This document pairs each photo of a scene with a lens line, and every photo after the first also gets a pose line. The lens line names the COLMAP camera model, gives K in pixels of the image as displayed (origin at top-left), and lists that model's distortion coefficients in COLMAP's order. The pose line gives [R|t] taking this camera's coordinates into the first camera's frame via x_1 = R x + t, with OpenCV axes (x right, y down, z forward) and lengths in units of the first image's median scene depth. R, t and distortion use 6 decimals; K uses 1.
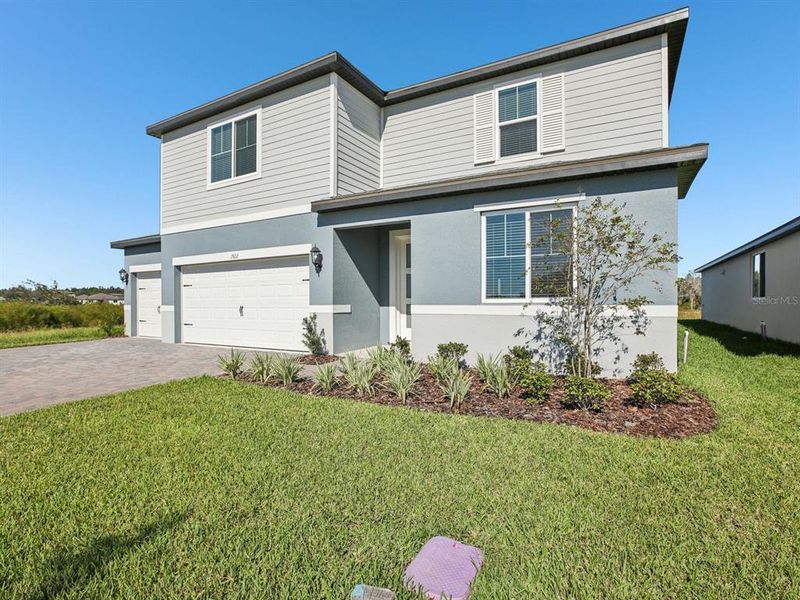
lens RADIAL K [[411.7, 0, 401.9], [0, 411.7, 299.2], [0, 0, 1]] dist [-0.028820, 0.003001]
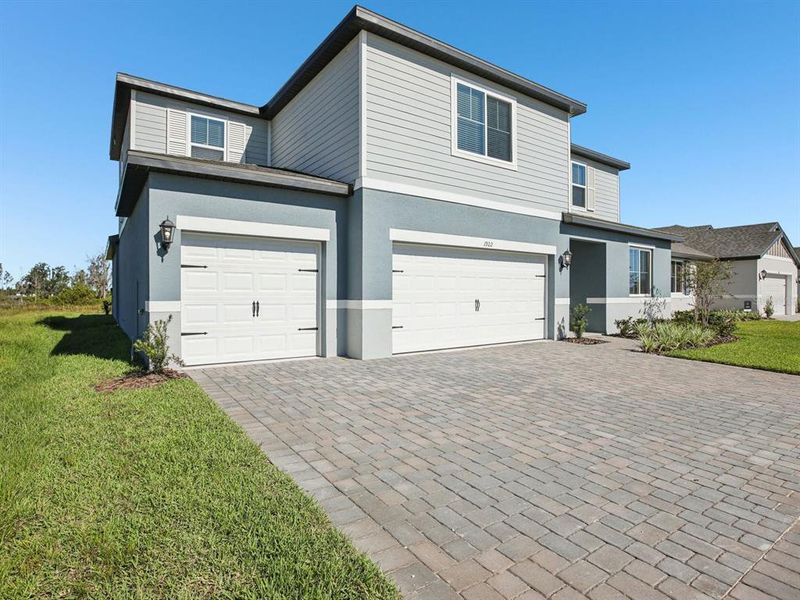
lens RADIAL K [[411.7, 0, 403.2], [0, 411.7, 303.5], [0, 0, 1]] dist [-0.028820, 0.003001]
pose [[0.447370, -0.006215, 0.894328, -1.302944], [0.002017, 0.999980, 0.005940, 0.019465], [-0.894347, -0.000853, 0.447373, 0.763268]]
